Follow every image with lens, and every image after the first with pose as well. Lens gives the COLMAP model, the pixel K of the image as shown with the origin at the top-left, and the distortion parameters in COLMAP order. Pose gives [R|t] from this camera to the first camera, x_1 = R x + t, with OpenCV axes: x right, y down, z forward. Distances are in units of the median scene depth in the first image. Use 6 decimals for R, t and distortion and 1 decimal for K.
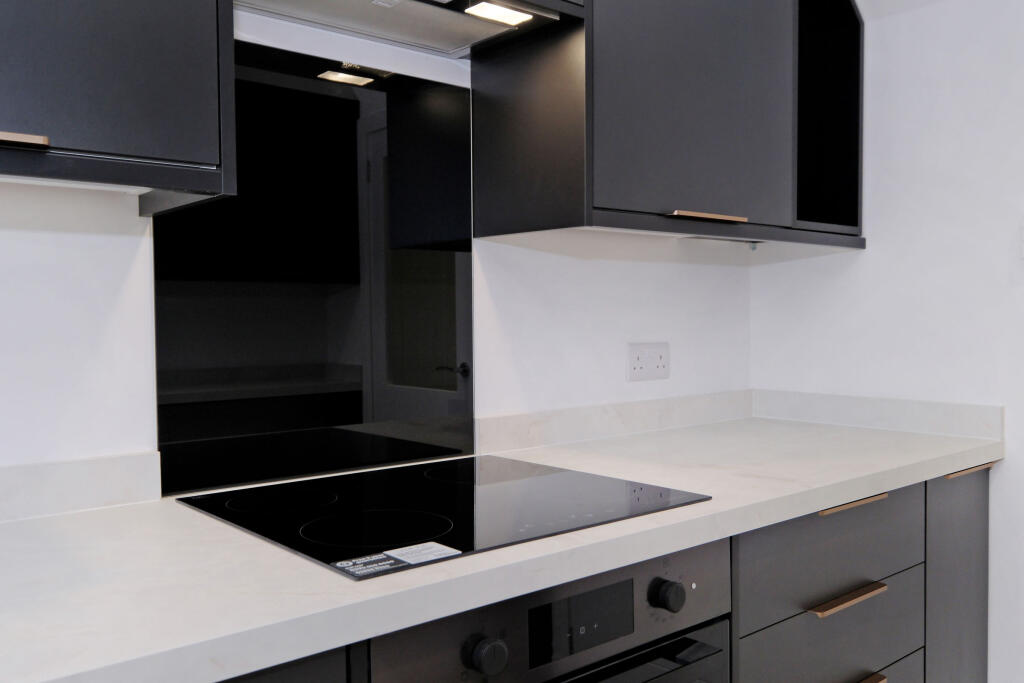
lens RADIAL K [[883.1, 0, 512.0], [0, 883.1, 341.5], [0, 0, 1]] dist [0.004303, 0.000151]
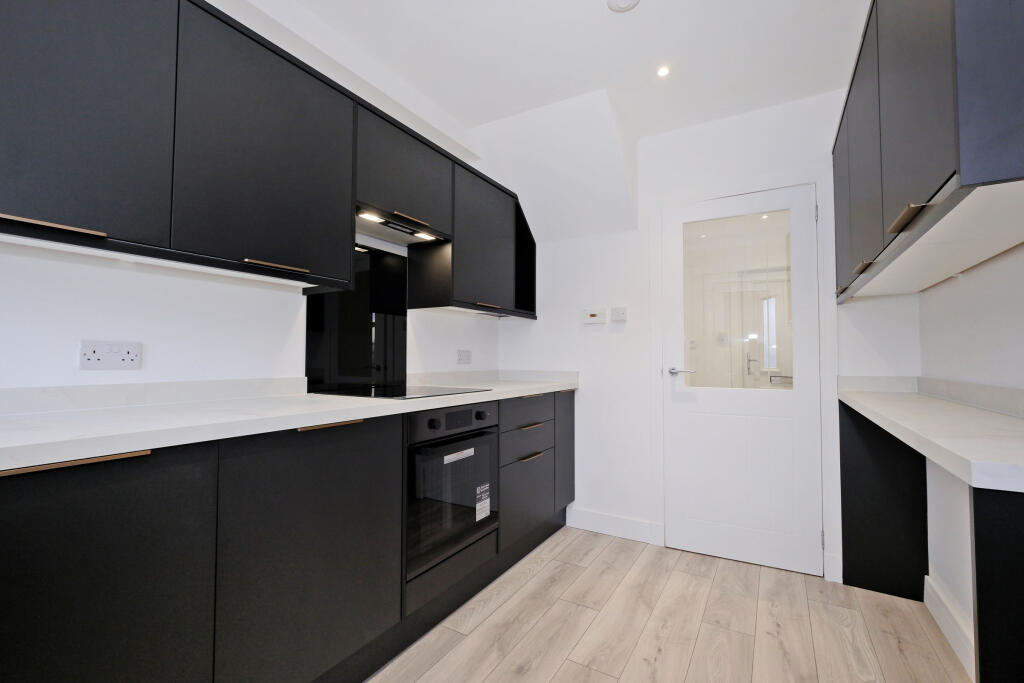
lens RADIAL K [[447.9, 0, 512.0], [0, 447.9, 341.5], [0, 0, 1]] dist [-0.000050, 0.000147]
pose [[0.948493, 0.021261, 0.316083, -0.184340], [0.001210, 0.997495, -0.070726, 0.091681], [-0.316795, 0.067466, 0.946092, -0.477241]]
